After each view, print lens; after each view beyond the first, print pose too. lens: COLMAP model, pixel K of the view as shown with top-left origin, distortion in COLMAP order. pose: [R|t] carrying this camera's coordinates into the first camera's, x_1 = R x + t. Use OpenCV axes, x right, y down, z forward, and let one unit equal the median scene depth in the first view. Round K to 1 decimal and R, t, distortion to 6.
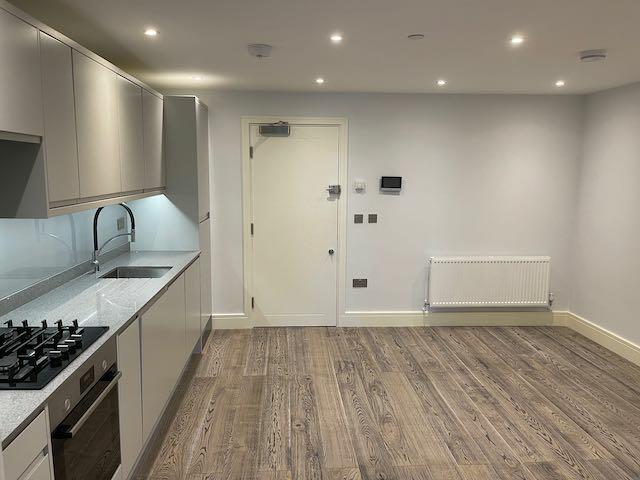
lens RADIAL K [[484.5, 0, 316.1], [0, 484.5, 234.1], [0, 0, 1]] dist [0.055073, -0.069831]
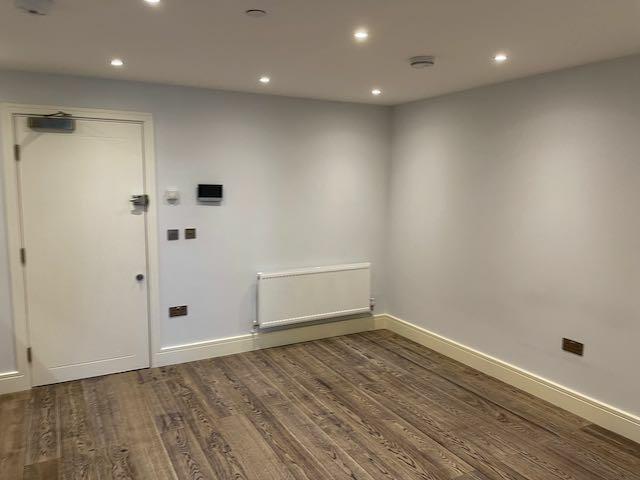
lens RADIAL K [[484.5, 0, 326.9], [0, 484.5, 233.2], [0, 0, 1]] dist [0.055073, -0.069831]
pose [[0.902996, -0.048353, 0.426918, -0.036253], [0.055704, 0.998436, -0.004738, -0.018284], [-0.426022, 0.028060, 0.904278, 0.148115]]
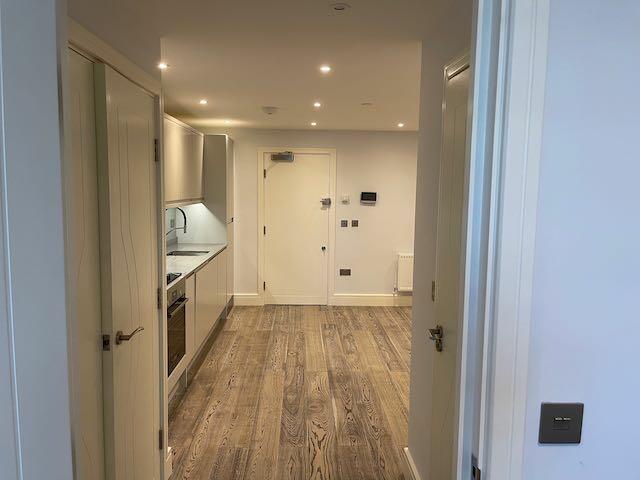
lens RADIAL K [[484.5, 0, 319.7], [0, 484.5, 237.0], [0, 0, 1]] dist [0.055073, -0.069831]
pose [[0.999643, 0.010090, -0.024721, 0.062378], [-0.010856, 0.999458, -0.031076, 0.055702], [0.024394, 0.031333, 0.999211, -0.390406]]
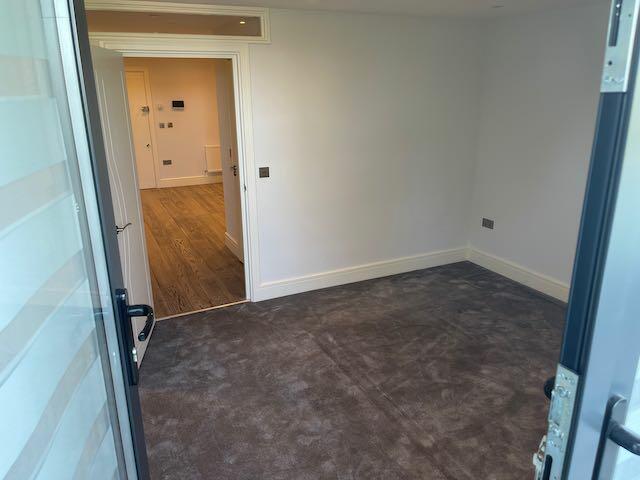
lens RADIAL K [[484.5, 0, 322.3], [0, 484.5, 241.5], [0, 0, 1]] dist [0.055073, -0.069831]
pose [[0.923580, -0.128865, 0.361101, -0.083277], [0.063156, 0.980092, 0.188229, 0.100995], [-0.378169, -0.151039, 0.913332, -1.092523]]
